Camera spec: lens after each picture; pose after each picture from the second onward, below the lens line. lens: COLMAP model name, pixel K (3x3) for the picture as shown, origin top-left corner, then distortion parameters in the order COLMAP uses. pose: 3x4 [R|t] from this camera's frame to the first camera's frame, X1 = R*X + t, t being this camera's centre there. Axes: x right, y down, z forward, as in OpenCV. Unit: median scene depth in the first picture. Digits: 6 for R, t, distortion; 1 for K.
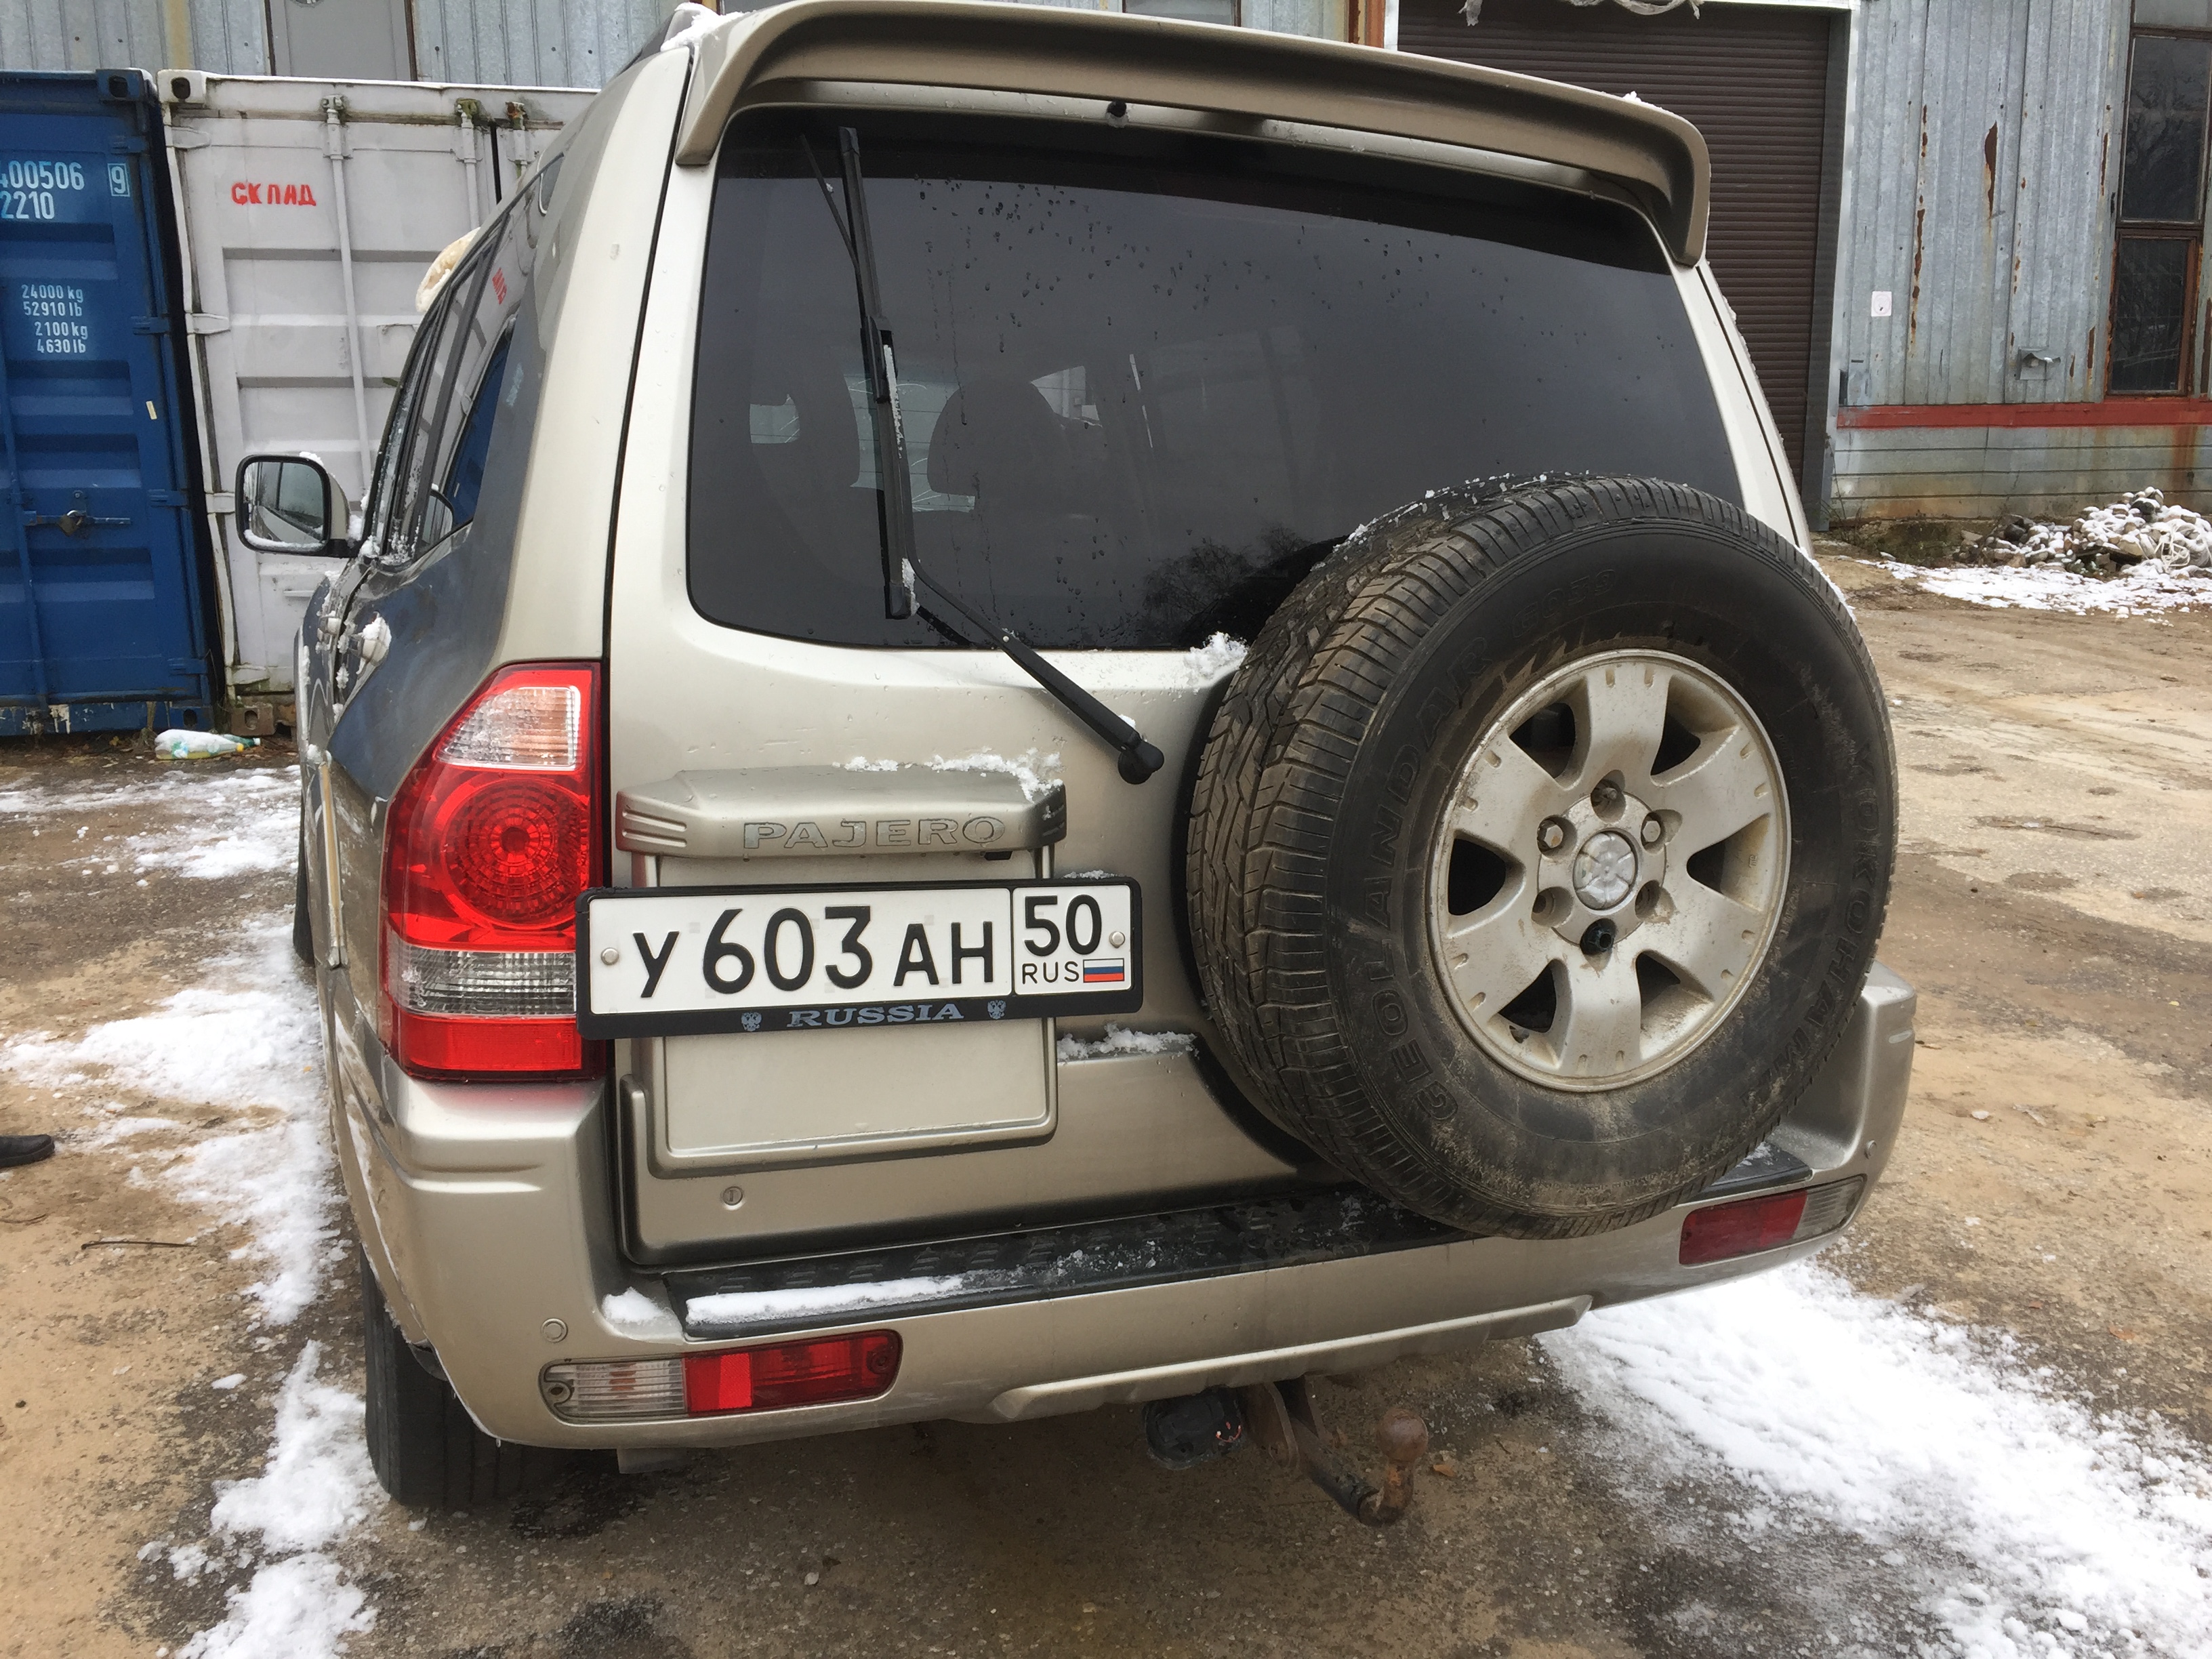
lens RADIAL K [[1868.7, 0, 1106.0], [0, 1868.7, 829.5], [0, 0, 1]] dist [0.093409, -0.127115]
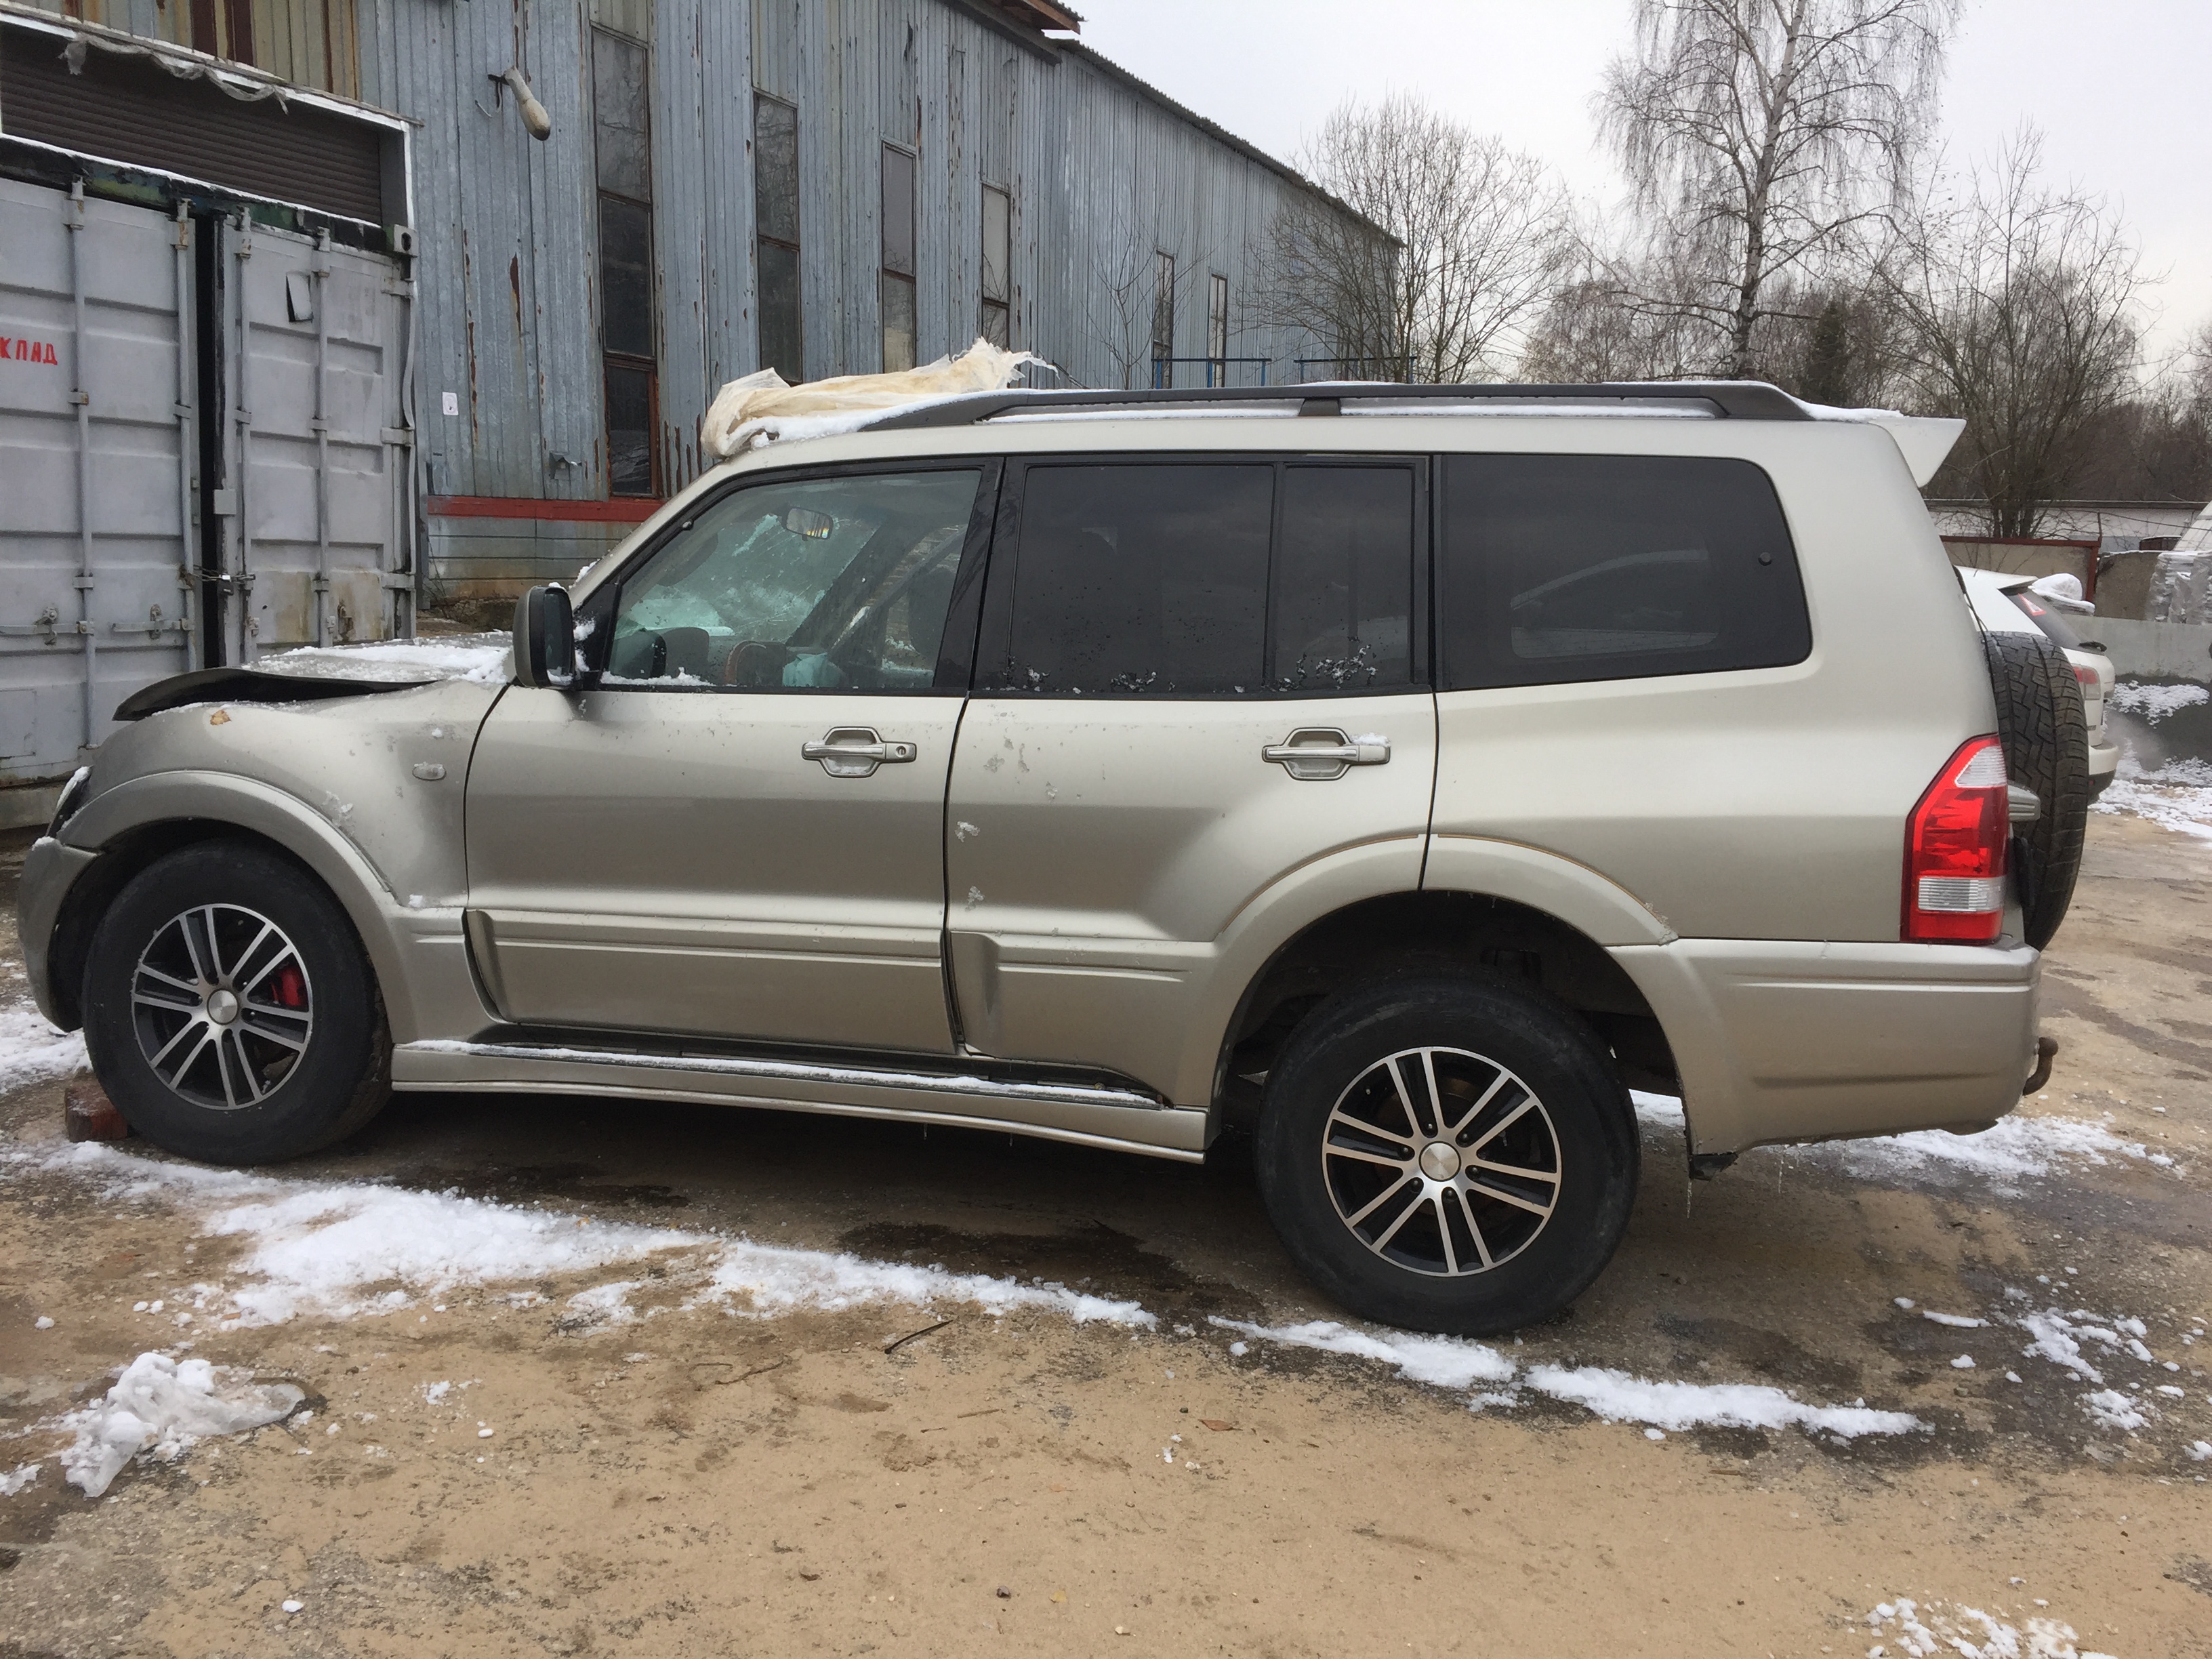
lens RADIAL K [[1868.7, 0, 1106.0], [0, 1868.7, 829.5], [0, 0, 1]] dist [0.093409, -0.127115]
pose [[0.612805, -0.097188, 0.784235, -0.240598], [0.122467, 0.992098, 0.027251, -0.015858], [-0.780686, 0.079344, 0.619866, 0.044213]]
